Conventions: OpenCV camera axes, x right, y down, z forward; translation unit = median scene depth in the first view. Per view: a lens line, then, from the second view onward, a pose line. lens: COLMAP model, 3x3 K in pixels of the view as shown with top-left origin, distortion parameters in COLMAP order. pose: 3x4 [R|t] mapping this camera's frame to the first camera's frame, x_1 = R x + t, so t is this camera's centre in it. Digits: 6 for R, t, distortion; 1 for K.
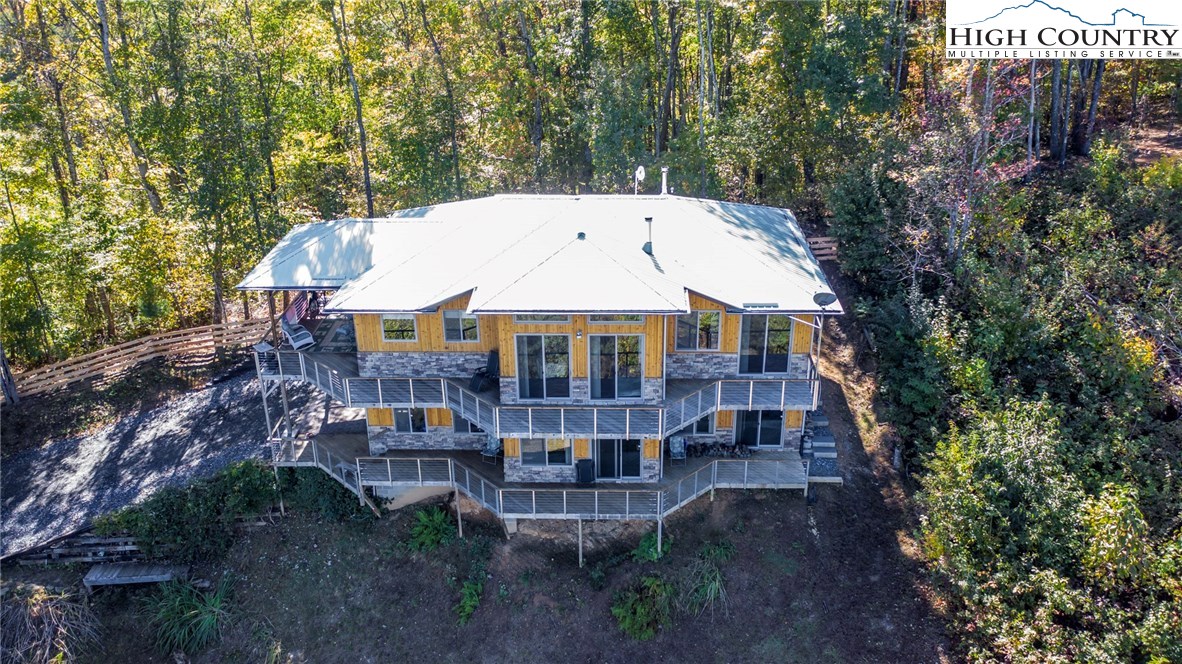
lens RADIAL K [[962.6, 0, 592.2], [0, 962.6, 333.3], [0, 0, 1]] dist [-0.002685, 0.010292]
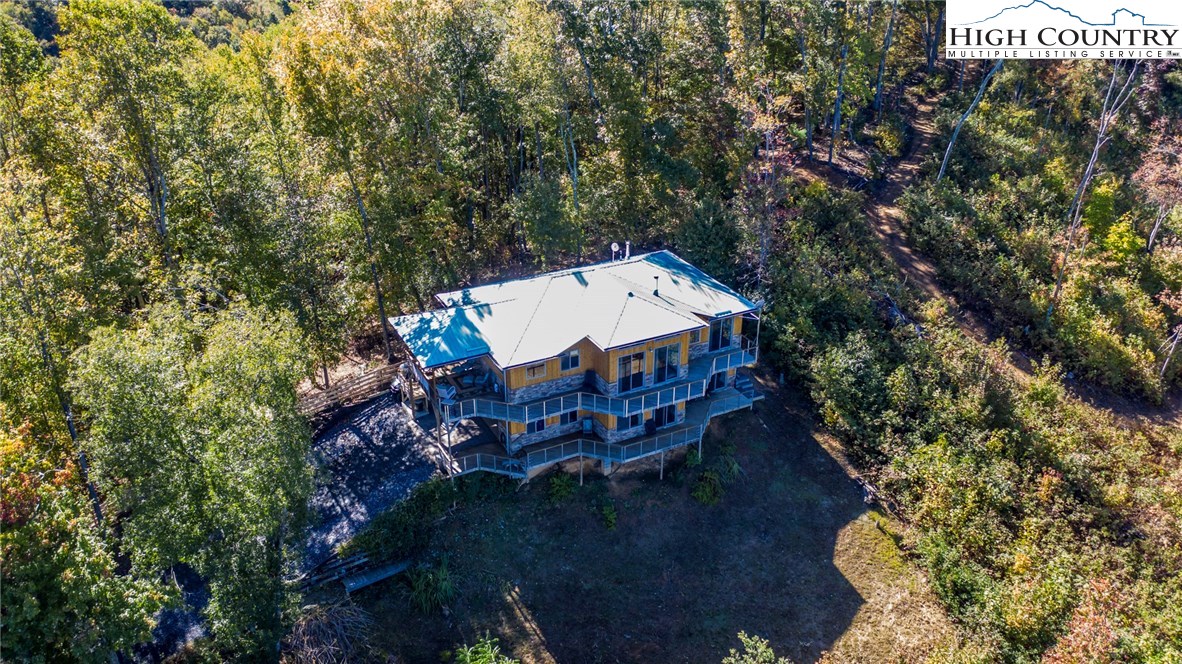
lens RADIAL K [[962.6, 0, 592.2], [0, 962.6, 333.3], [0, 0, 1]] dist [-0.002685, 0.010292]
pose [[0.869333, -0.204956, 0.449726, -0.841602], [0.191087, 0.978580, 0.076596, -0.172993], [-0.455792, 0.019349, 0.889876, -0.498685]]
